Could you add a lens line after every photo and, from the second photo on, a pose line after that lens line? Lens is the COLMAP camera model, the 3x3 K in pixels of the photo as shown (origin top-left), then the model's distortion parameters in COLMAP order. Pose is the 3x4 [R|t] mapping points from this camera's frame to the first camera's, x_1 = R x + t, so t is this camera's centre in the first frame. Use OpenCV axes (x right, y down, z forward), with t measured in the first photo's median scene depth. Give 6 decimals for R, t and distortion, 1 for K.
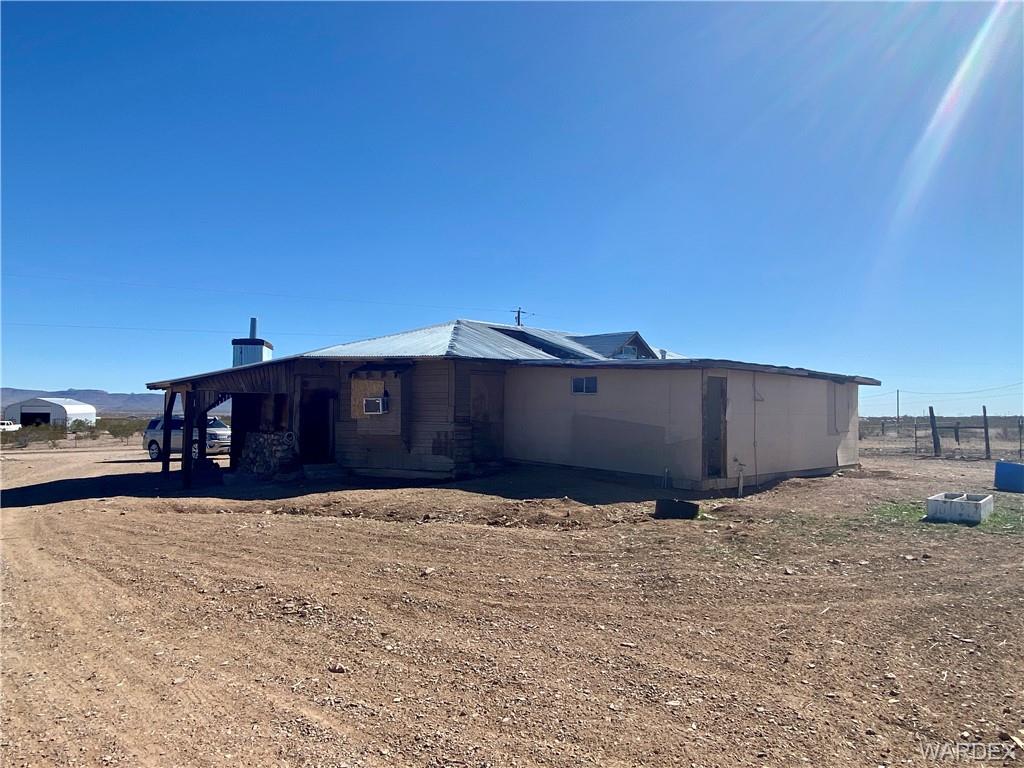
lens RADIAL K [[589.2, 0, 512.0], [0, 589.2, 384.0], [0, 0, 1]] dist [0.000612, 0.000000]
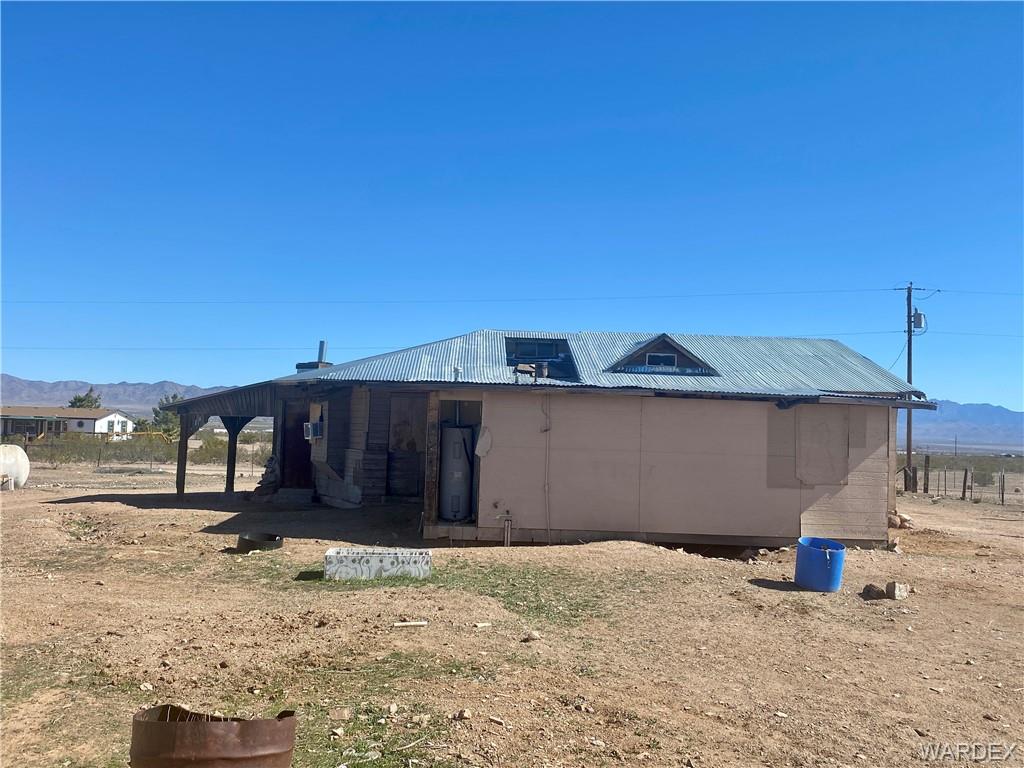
lens RADIAL K [[872.2, 0, 512.0], [0, 872.2, 384.0], [0, 0, 1]] dist [-0.001216, -0.000887]
pose [[0.785267, -0.019557, -0.618848, 0.880642], [0.004390, 0.999652, -0.026021, -0.000825], [0.619142, 0.017717, 0.785079, 0.074325]]
